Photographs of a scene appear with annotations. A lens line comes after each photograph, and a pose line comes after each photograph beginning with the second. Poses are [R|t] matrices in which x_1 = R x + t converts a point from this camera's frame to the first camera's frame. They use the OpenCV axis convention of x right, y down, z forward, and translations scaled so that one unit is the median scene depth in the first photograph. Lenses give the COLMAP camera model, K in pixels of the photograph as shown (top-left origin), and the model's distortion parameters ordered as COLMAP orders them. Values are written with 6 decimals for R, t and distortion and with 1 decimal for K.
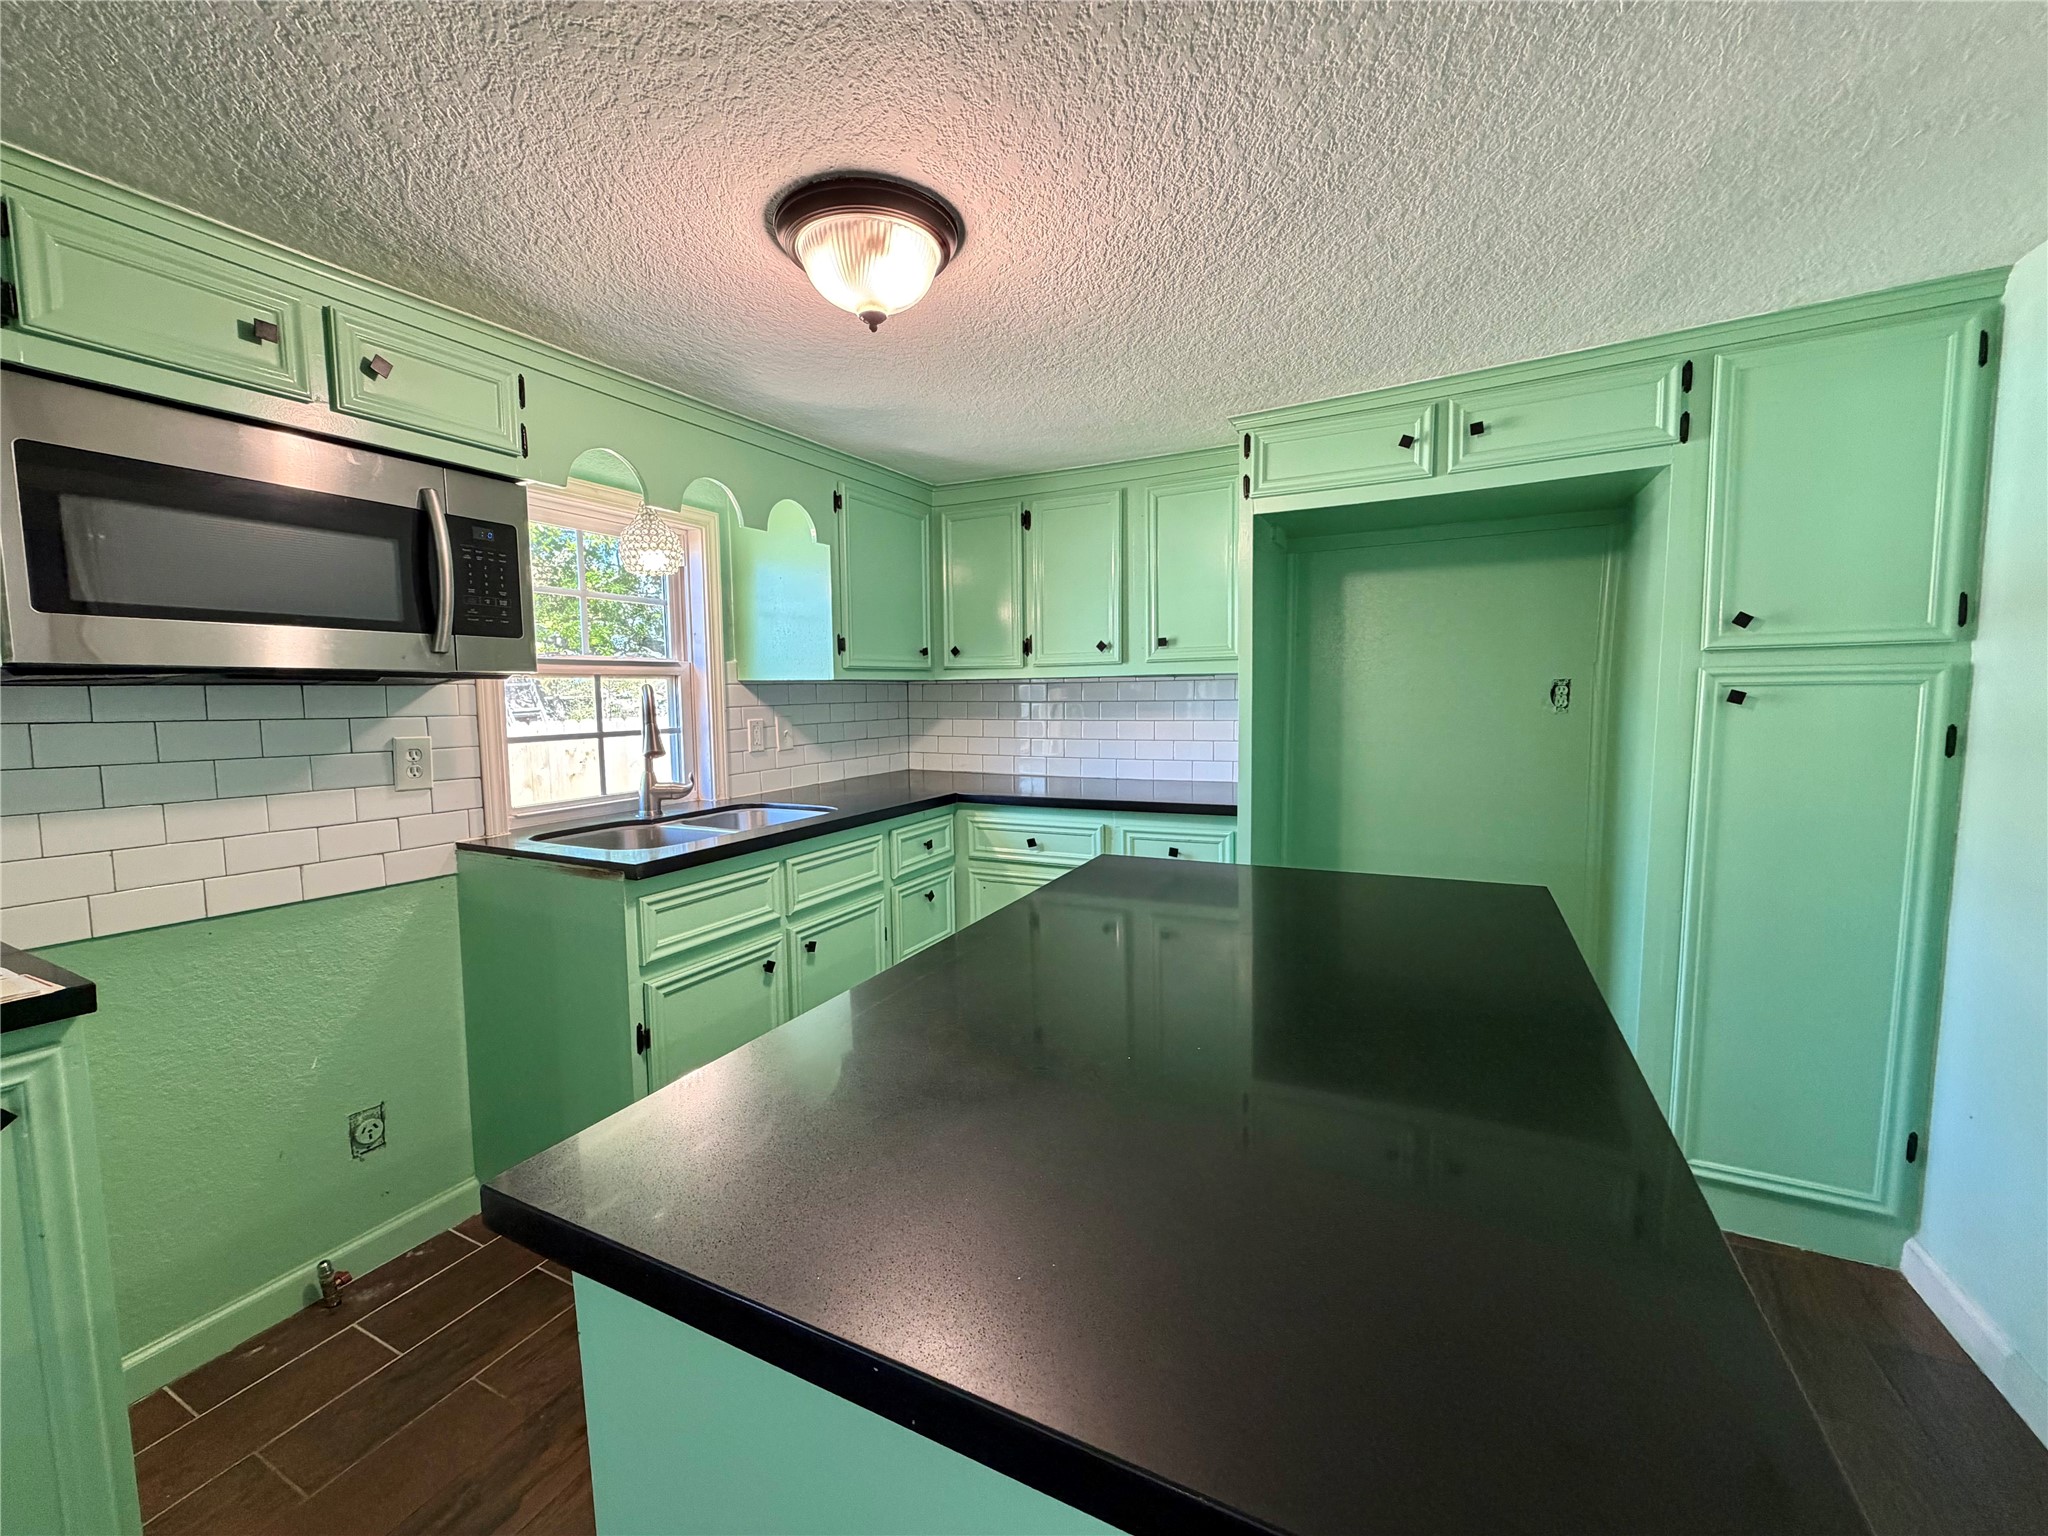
lens RADIAL K [[819.9, 0, 1022.0], [0, 819.9, 765.3], [0, 0, 1]] dist [0.000693, 0.000107]
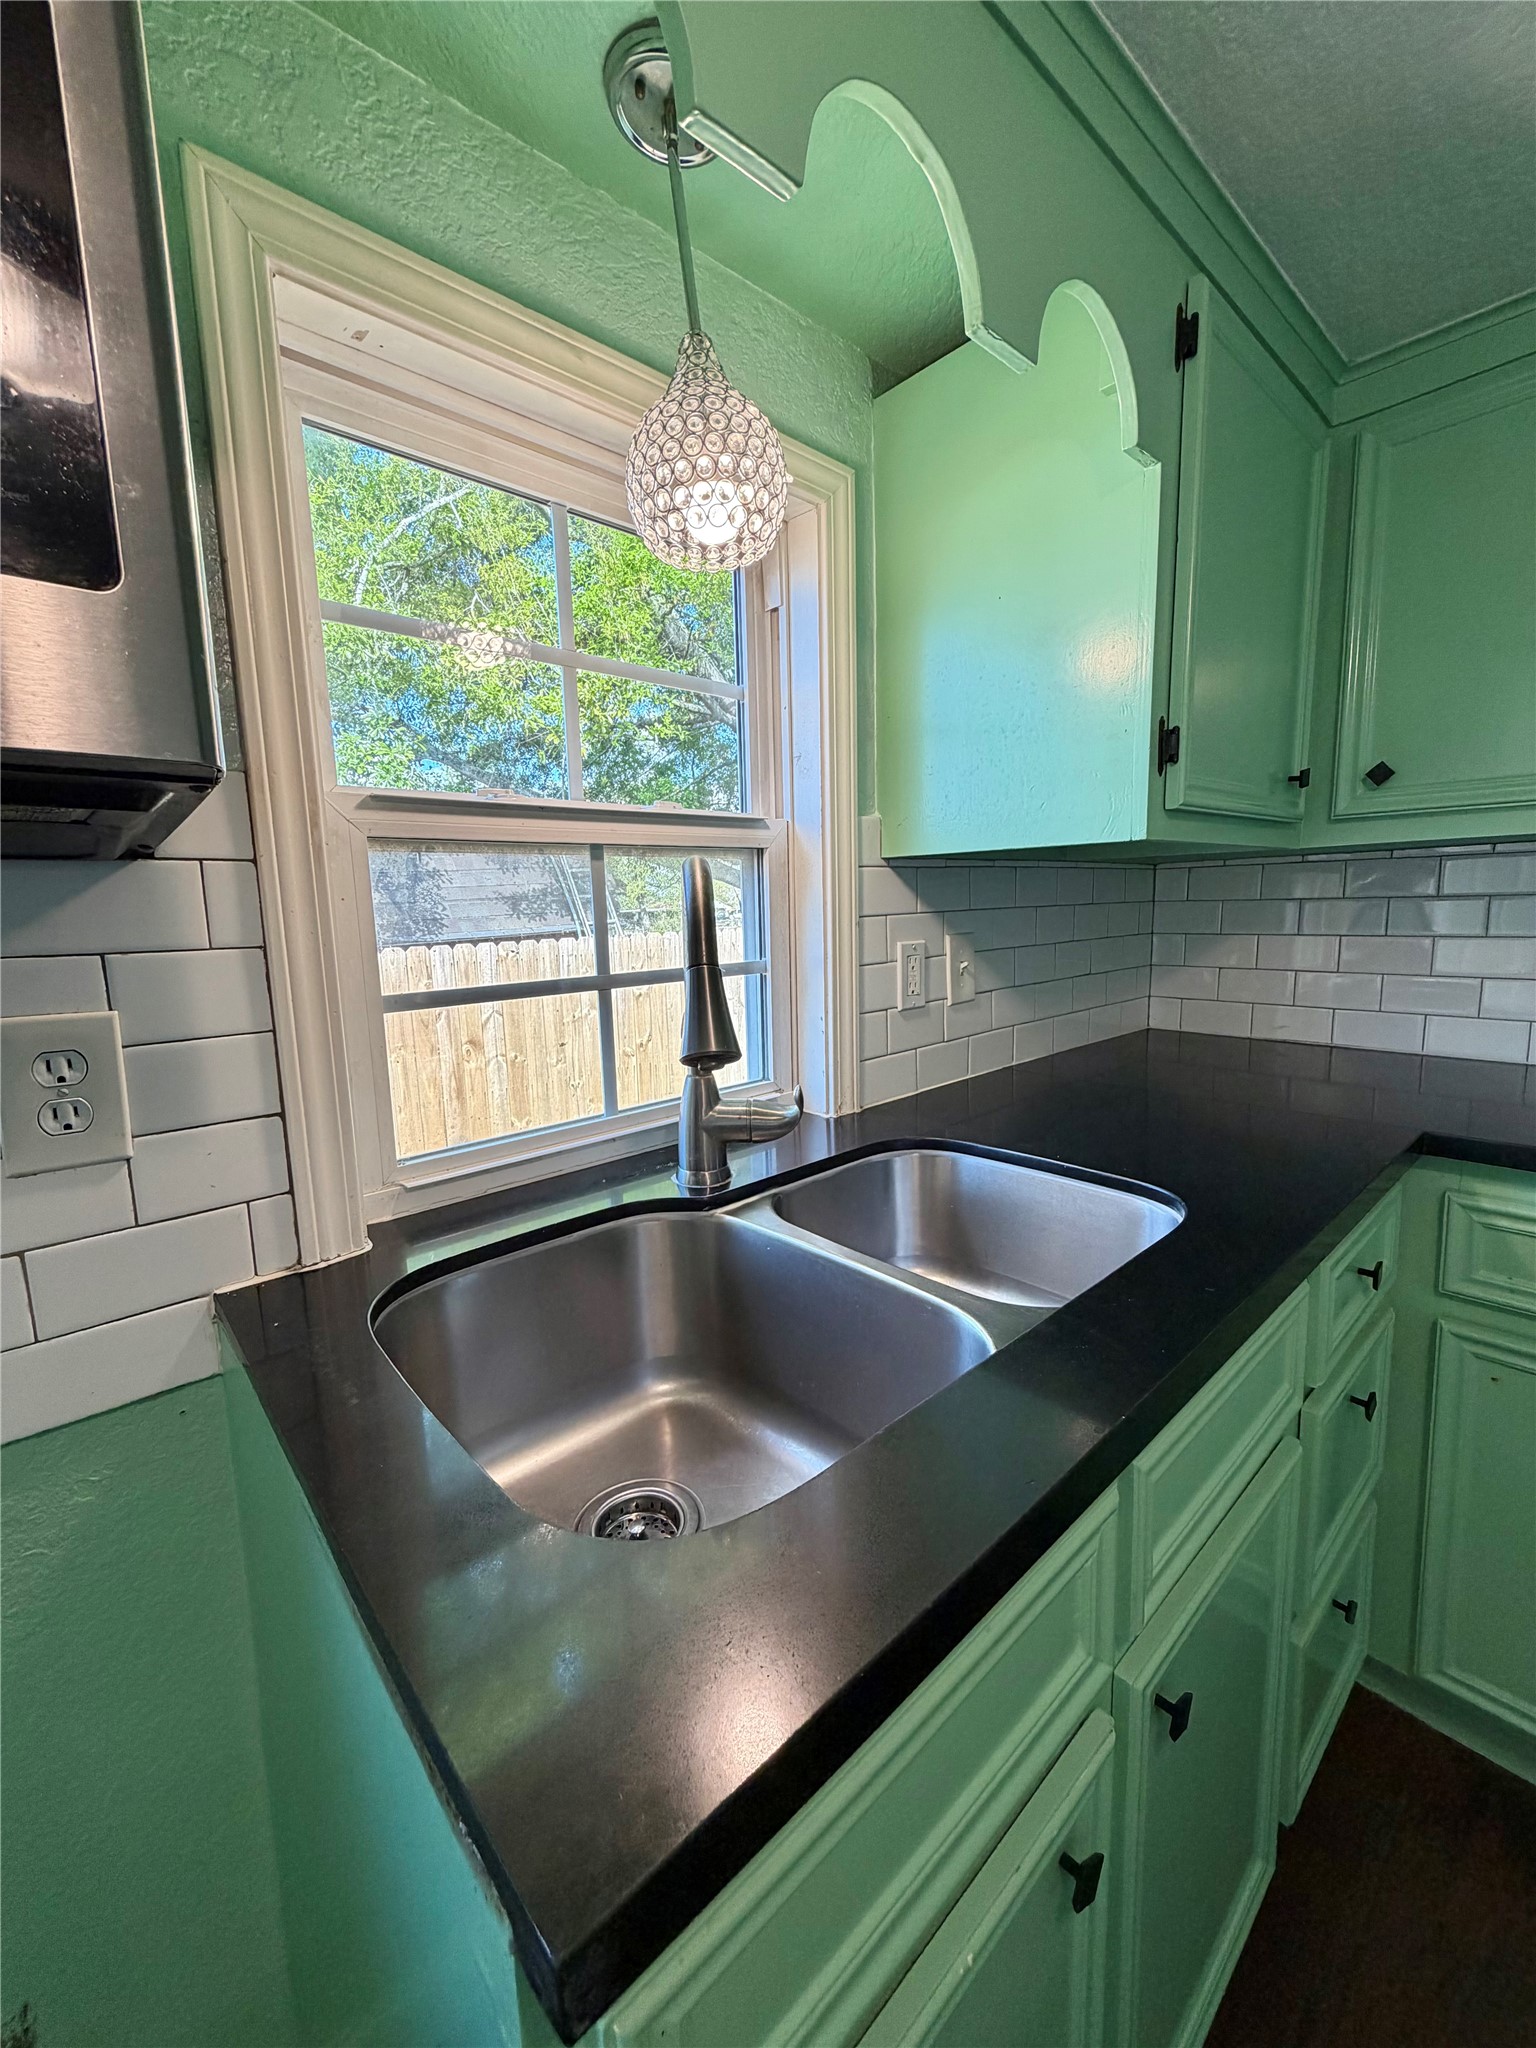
lens RADIAL K [[819.9, 0, 768.3], [0, 819.9, 1020.5], [0, 0, 1]] dist [0.000693, 0.000107]
pose [[0.933391, 0.033812, -0.357263, -0.256222], [-0.013482, 0.998152, 0.059245, -0.041529], [0.358607, -0.050482, 0.932123, 0.583622]]
